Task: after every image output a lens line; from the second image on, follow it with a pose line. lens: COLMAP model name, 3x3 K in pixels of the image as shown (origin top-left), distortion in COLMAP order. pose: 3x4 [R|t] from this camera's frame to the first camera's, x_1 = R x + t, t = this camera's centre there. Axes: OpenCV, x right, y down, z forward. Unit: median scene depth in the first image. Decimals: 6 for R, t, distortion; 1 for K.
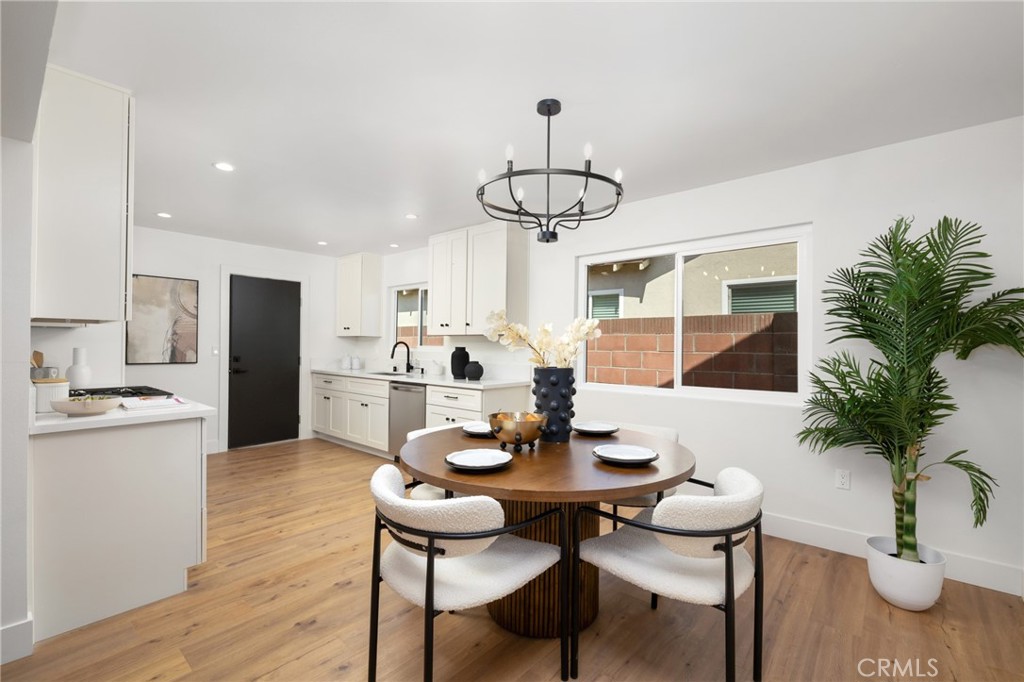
lens RADIAL K [[444.4, 0, 512.0], [0, 444.4, 341.0], [0, 0, 1]] dist [-0.003808, -0.000173]
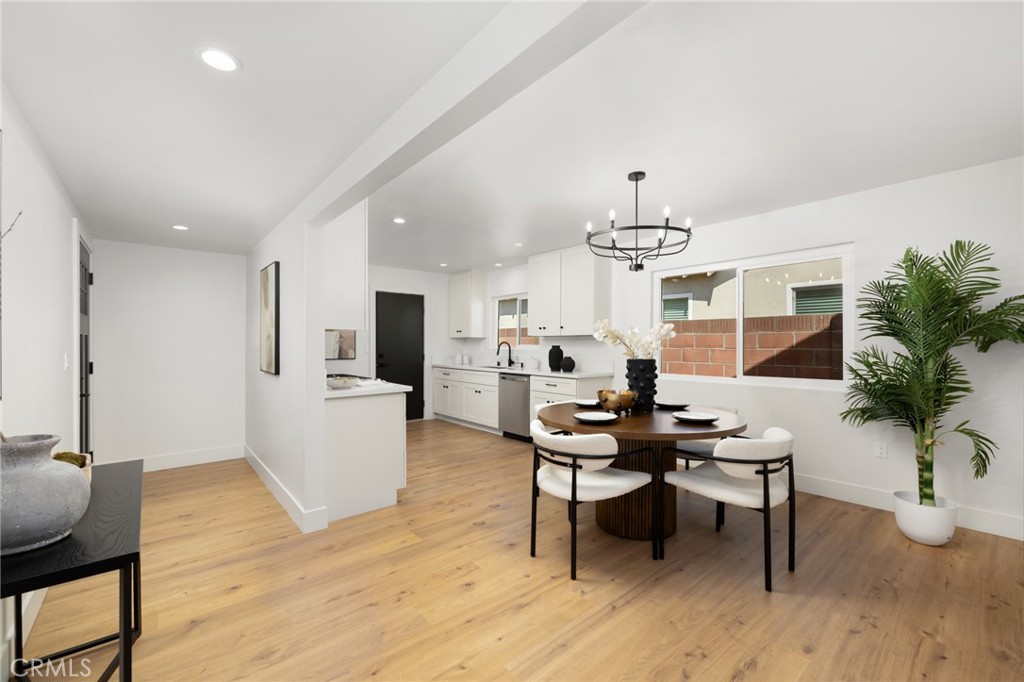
lens RADIAL K [[427.6, 0, 512.0], [0, 427.6, 341.0], [0, 0, 1]] dist [0.002625, 0.000202]
pose [[0.988285, -0.008507, -0.152380, -0.102972], [0.008759, 0.999961, 0.000979, -0.002395], [0.152365, -0.002302, 0.988322, -0.400410]]
